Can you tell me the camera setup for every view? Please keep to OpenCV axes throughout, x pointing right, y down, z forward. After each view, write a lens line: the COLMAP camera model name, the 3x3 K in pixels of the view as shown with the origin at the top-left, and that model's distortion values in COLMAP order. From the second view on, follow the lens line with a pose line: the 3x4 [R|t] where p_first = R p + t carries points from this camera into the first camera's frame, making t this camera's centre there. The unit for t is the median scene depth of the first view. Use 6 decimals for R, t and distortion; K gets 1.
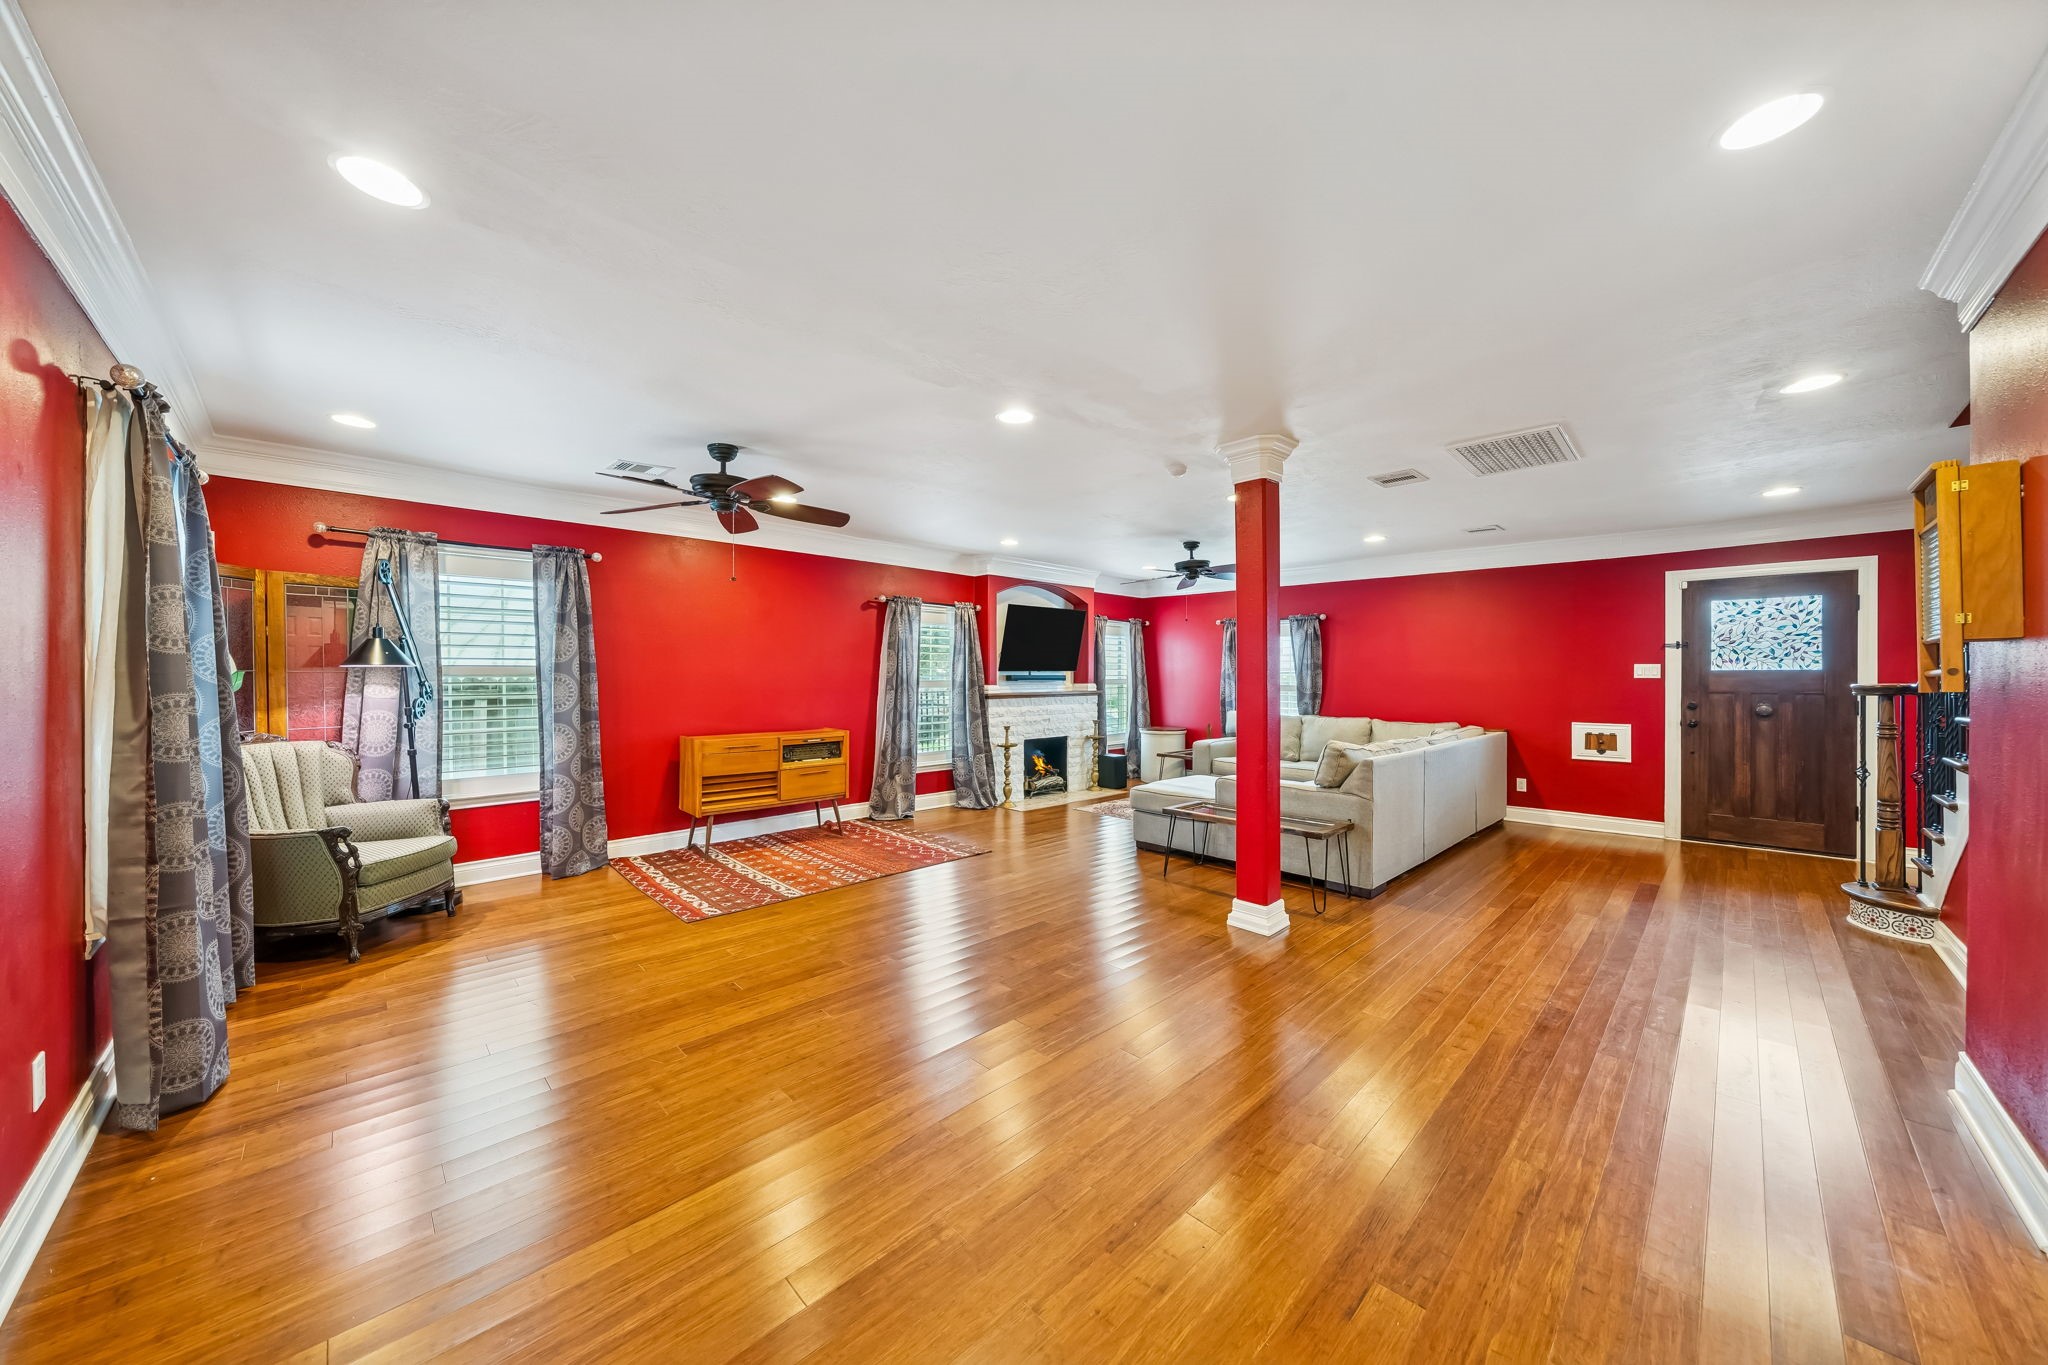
lens RADIAL K [[708.2, 0, 1010.9], [0, 708.2, 679.1], [0, 0, 1]] dist [-0.001129, -0.000001]
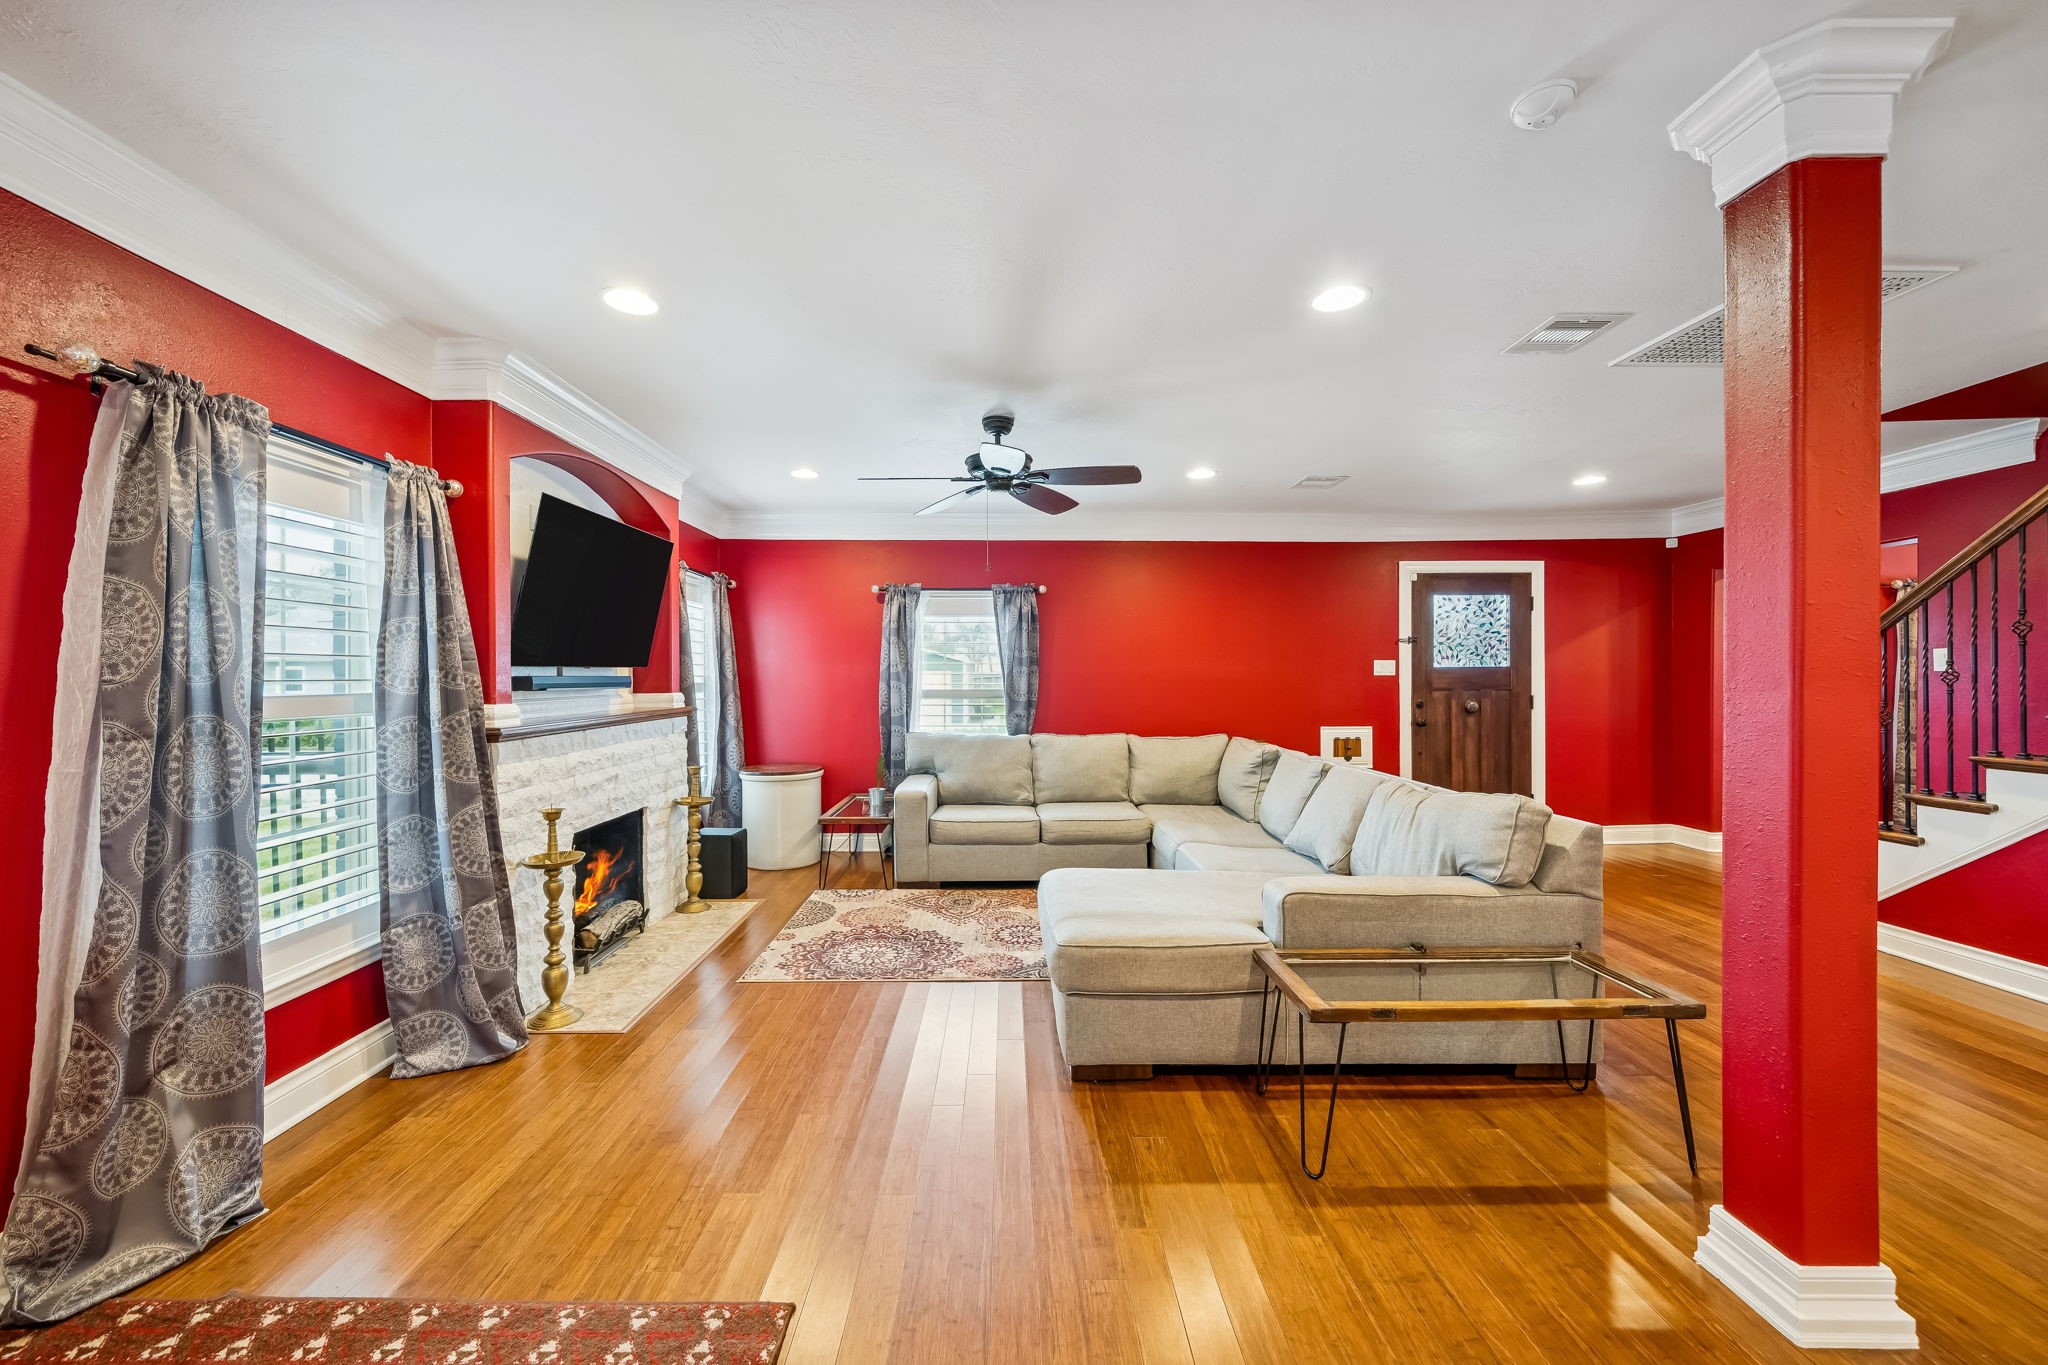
lens RADIAL K [[782.4, 0, 1016.3], [0, 782.4, 677.0], [0, 0, 1]] dist [-0.000293, 0.000087]
pose [[0.688817, -0.006312, 0.724908, -0.167087], [0.008804, 0.999961, 0.000342, -0.003887], [-0.724882, 0.006147, 0.688845, 0.634140]]
